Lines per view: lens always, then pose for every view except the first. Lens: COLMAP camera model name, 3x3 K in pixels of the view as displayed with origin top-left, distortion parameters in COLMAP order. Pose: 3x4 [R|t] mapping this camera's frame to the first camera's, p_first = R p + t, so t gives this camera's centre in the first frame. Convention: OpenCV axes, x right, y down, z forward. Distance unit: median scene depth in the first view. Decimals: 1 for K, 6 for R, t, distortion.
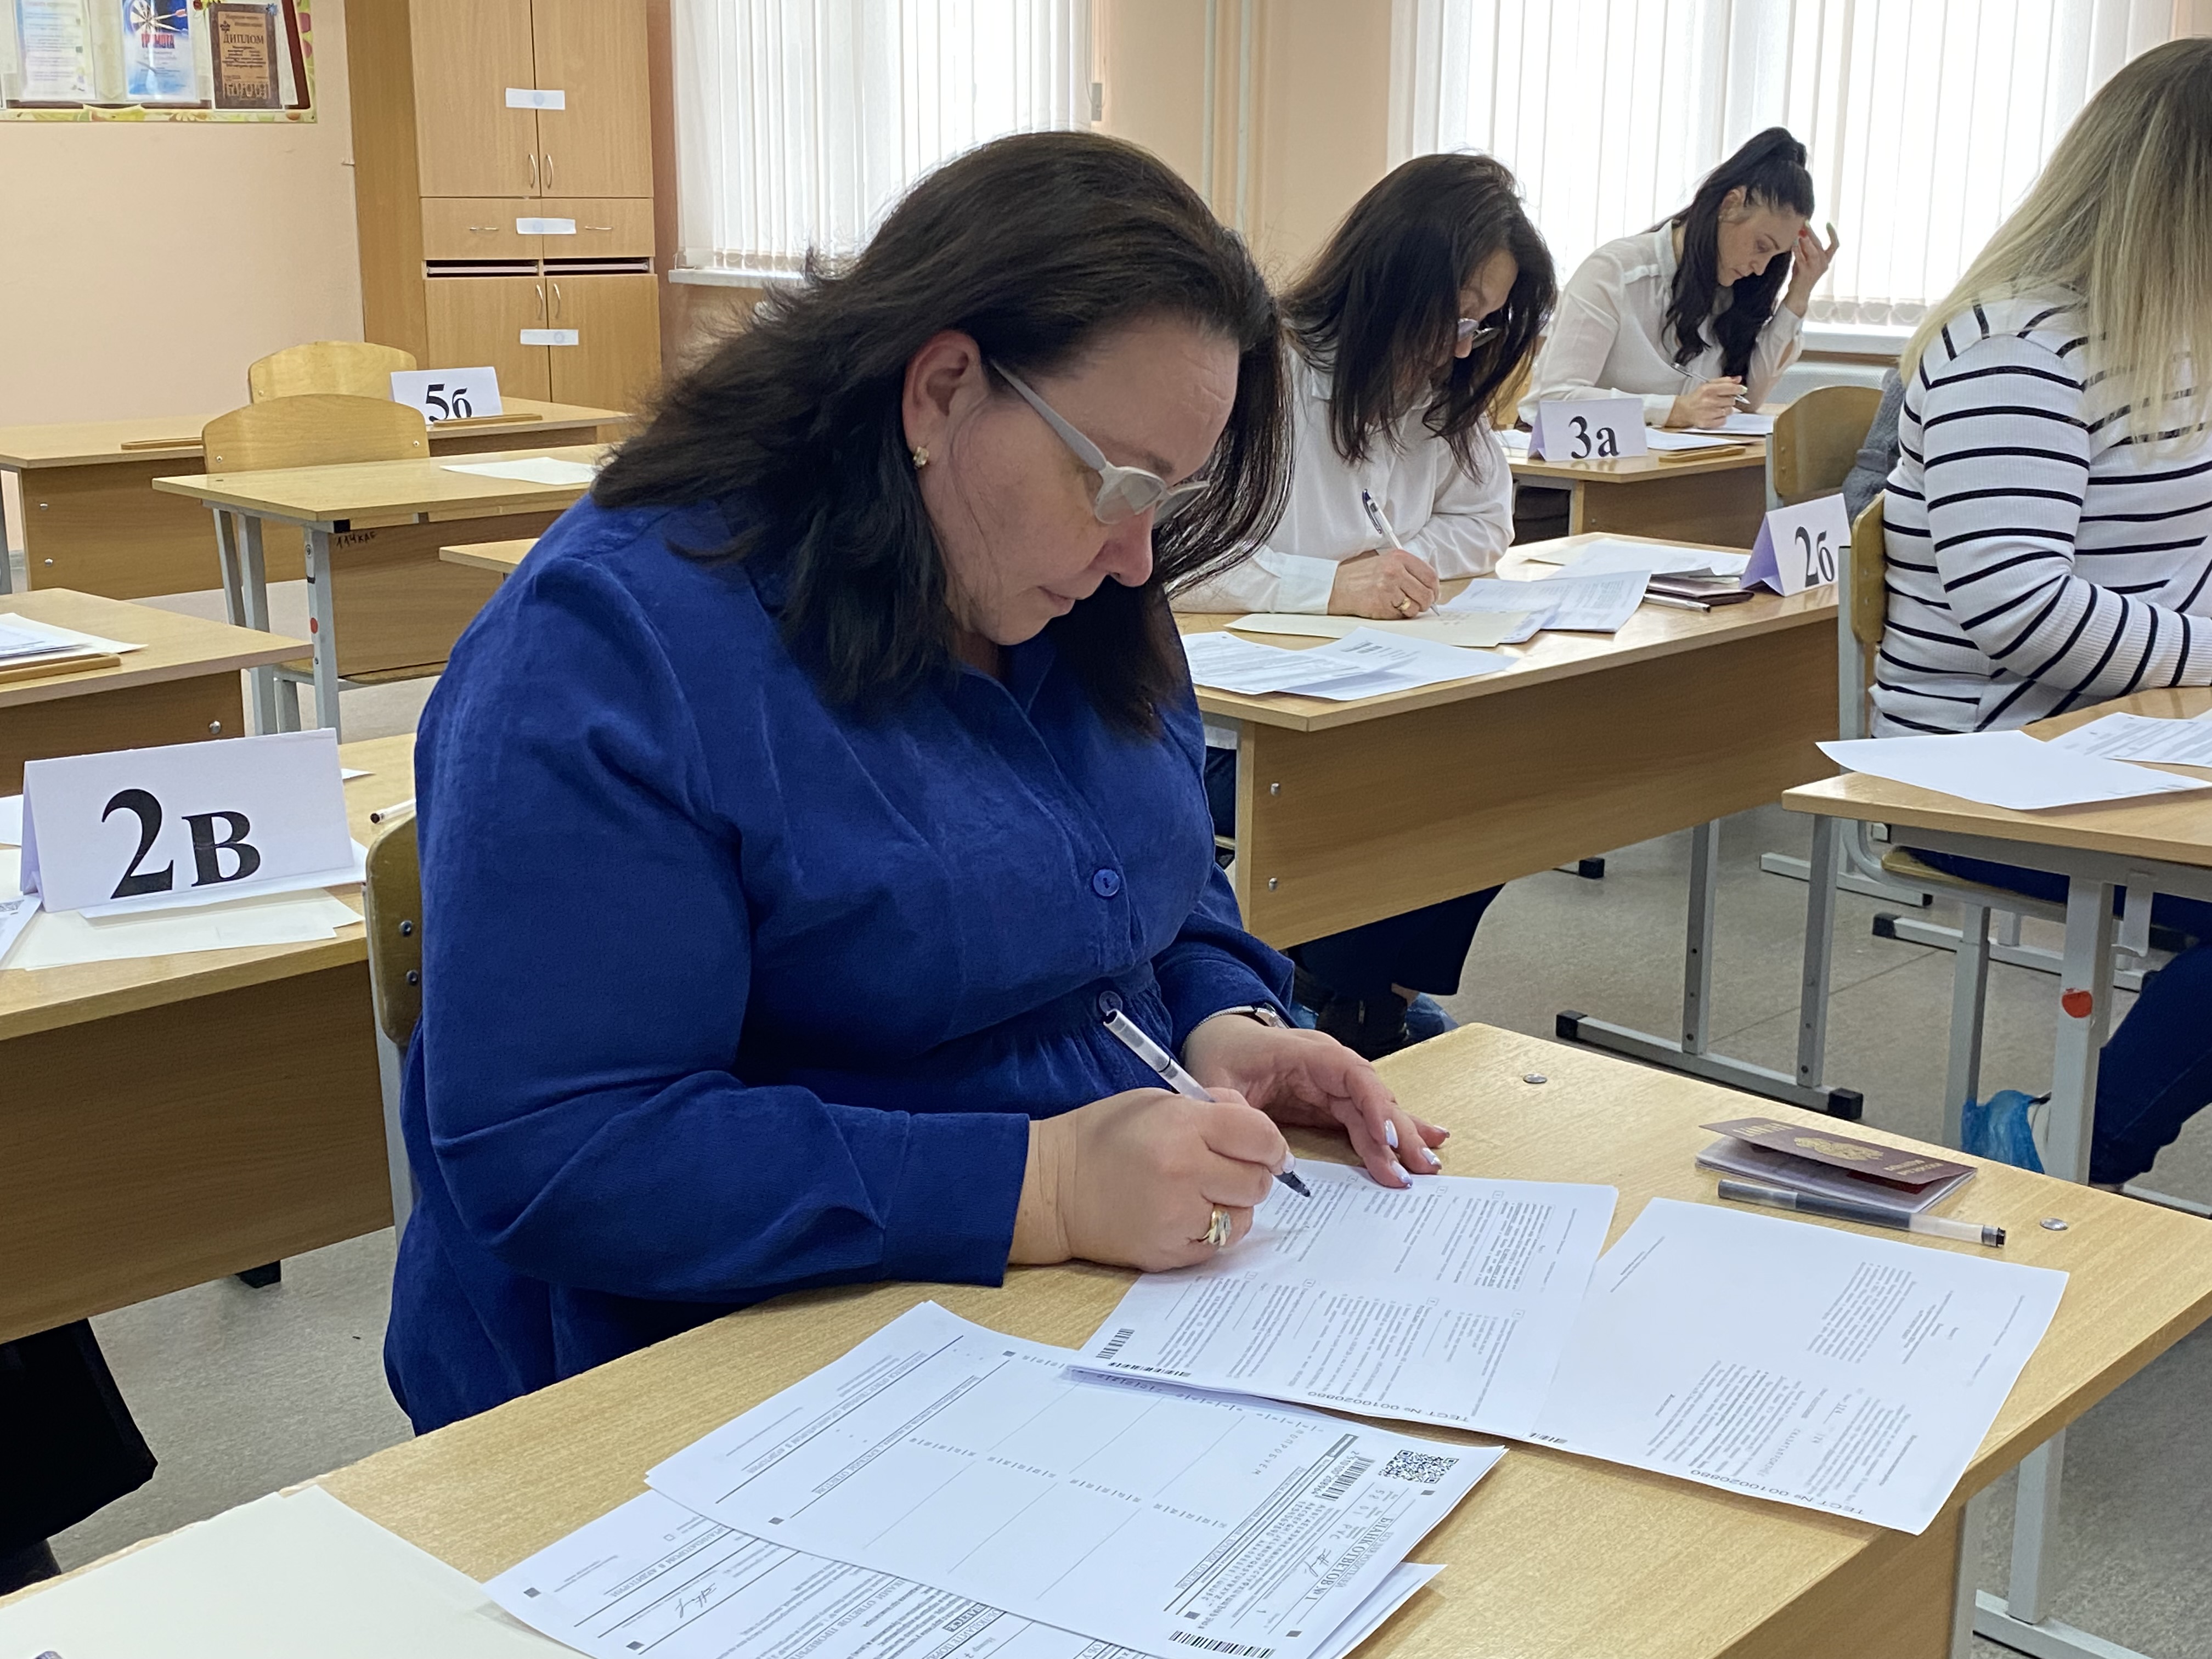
lens RADIAL K [[2651.3, 0, 1106.0], [0, 2651.3, 829.5], [0, 0, 1]] dist [0.151216, -0.319353]
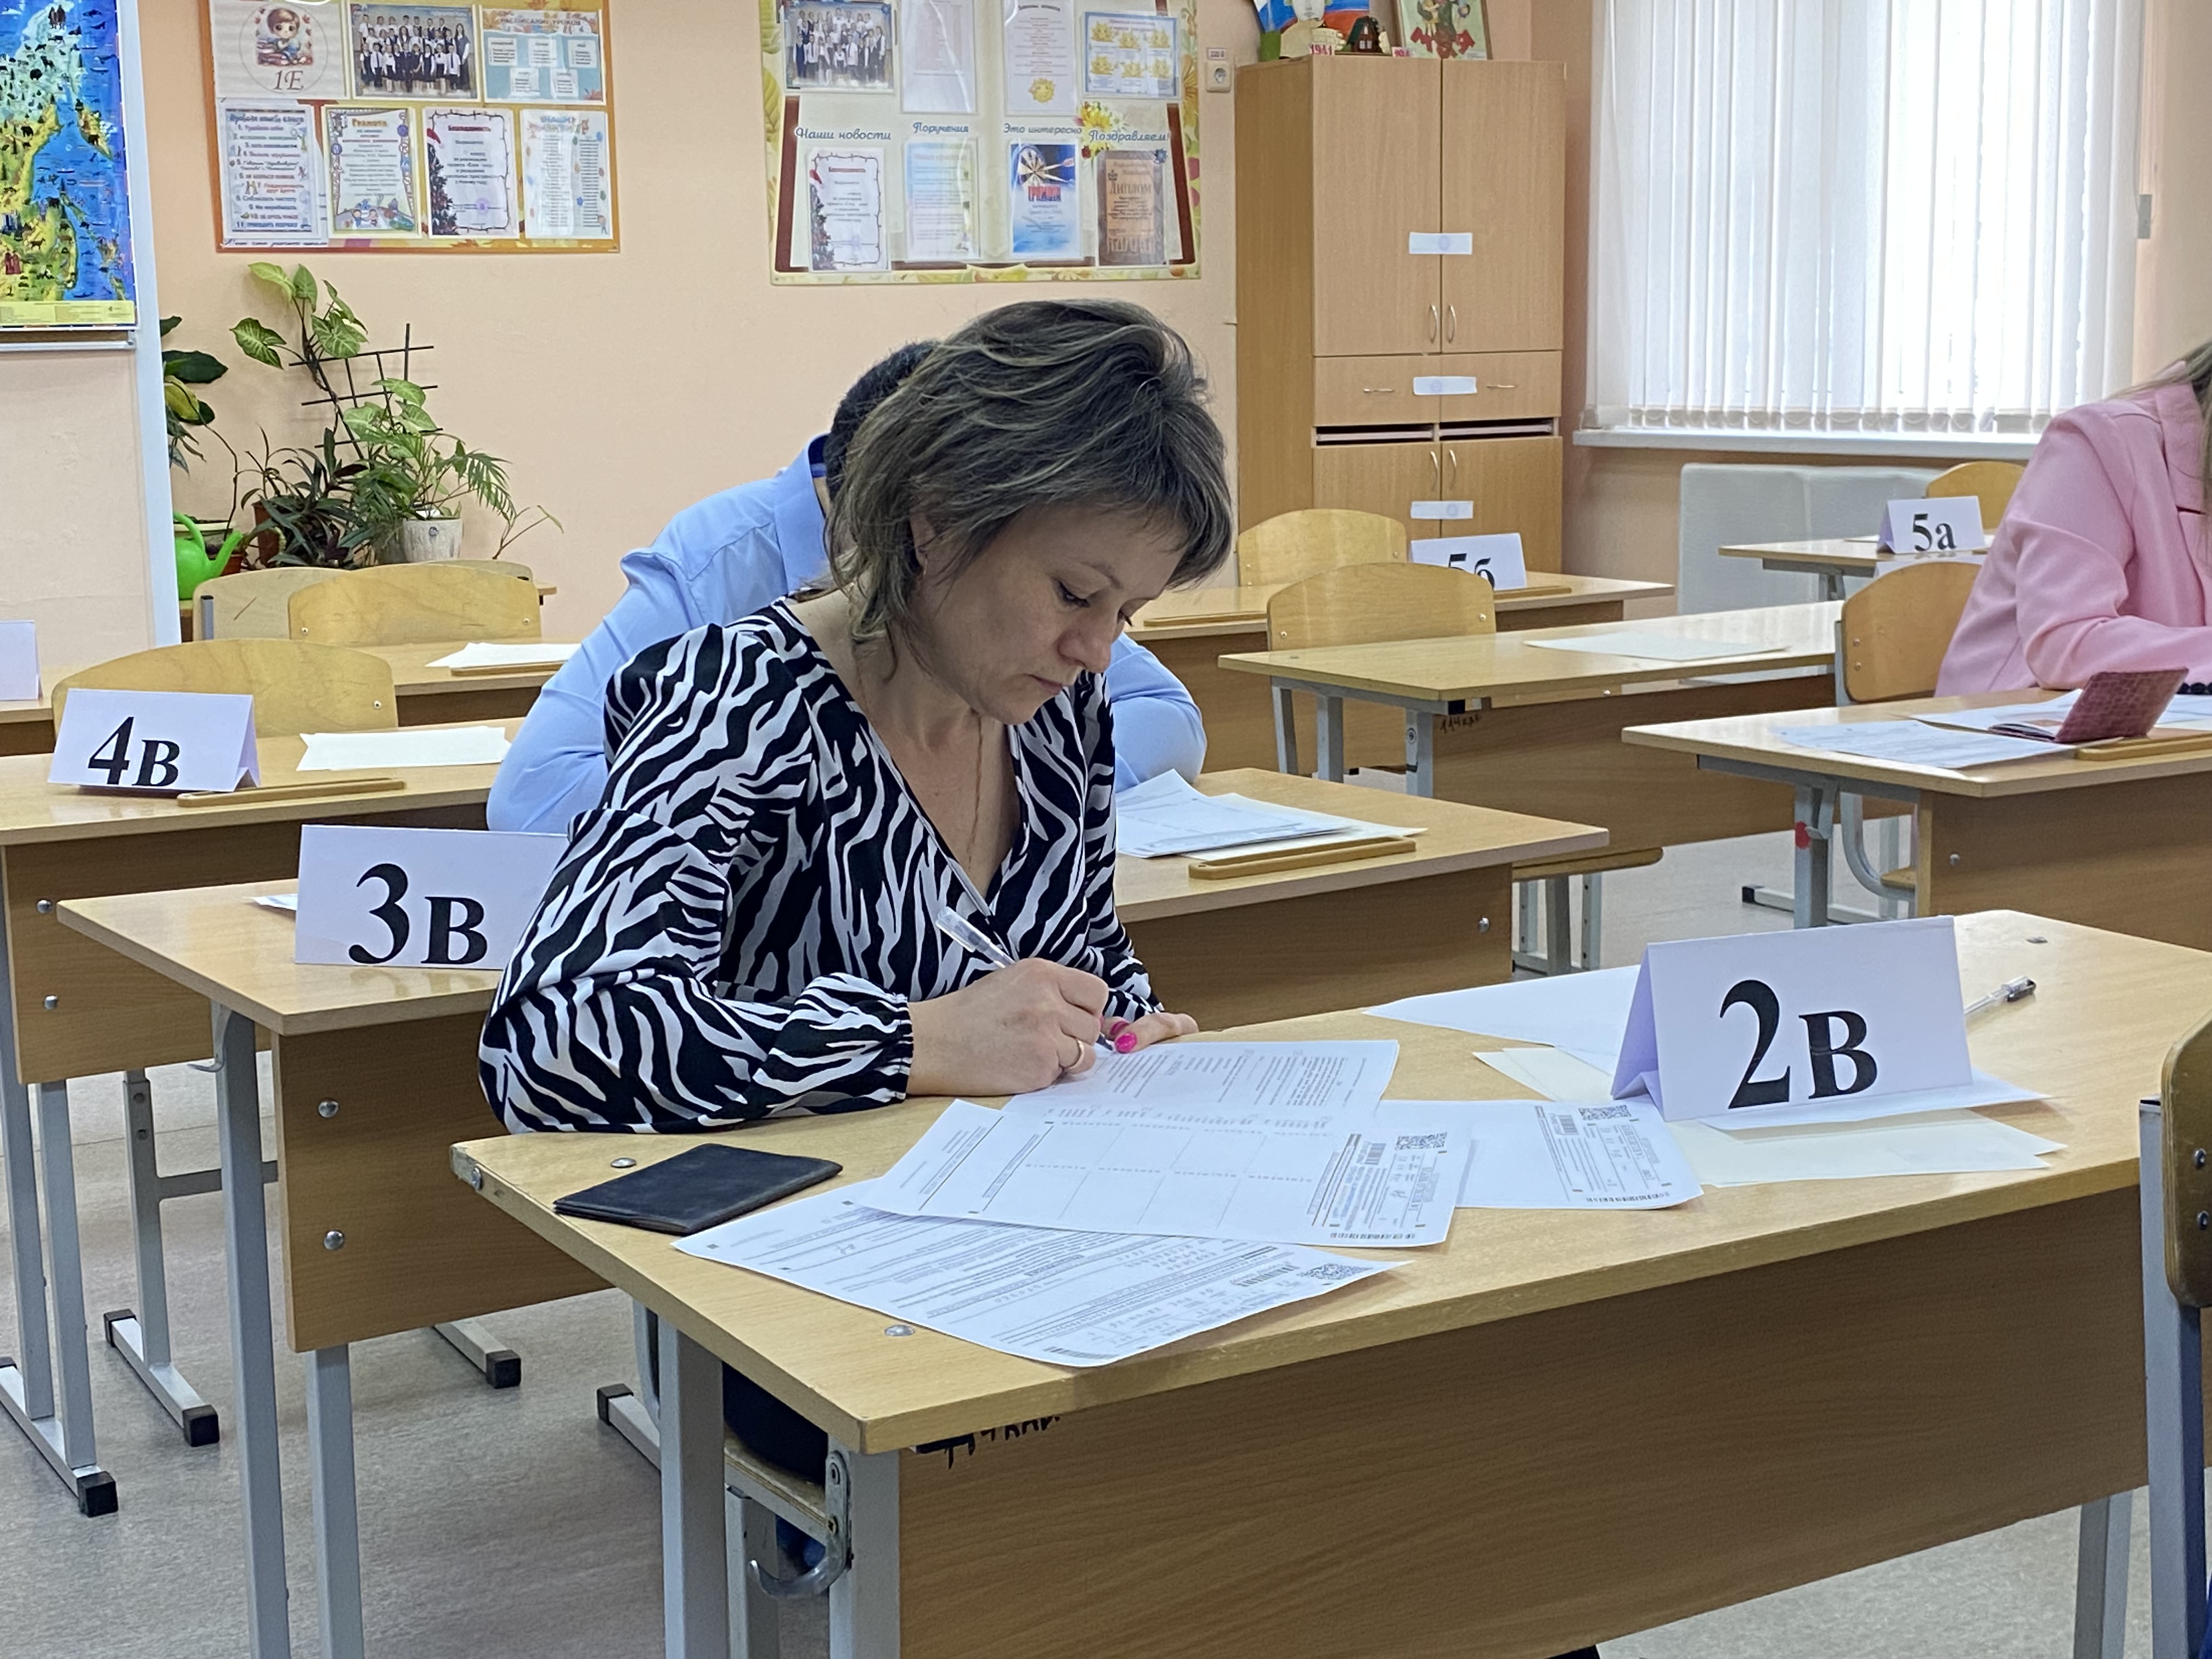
lens RADIAL K [[3061.0, 0, 1106.0], [0, 3061.0, 829.5], [0, 0, 1]] dist [0.344460, -1.145247]
pose [[0.977593, 0.014462, -0.210007, -0.107189], [-0.032378, 0.996096, -0.082126, 0.007385], [0.207999, 0.087085, 0.974245, 0.001689]]
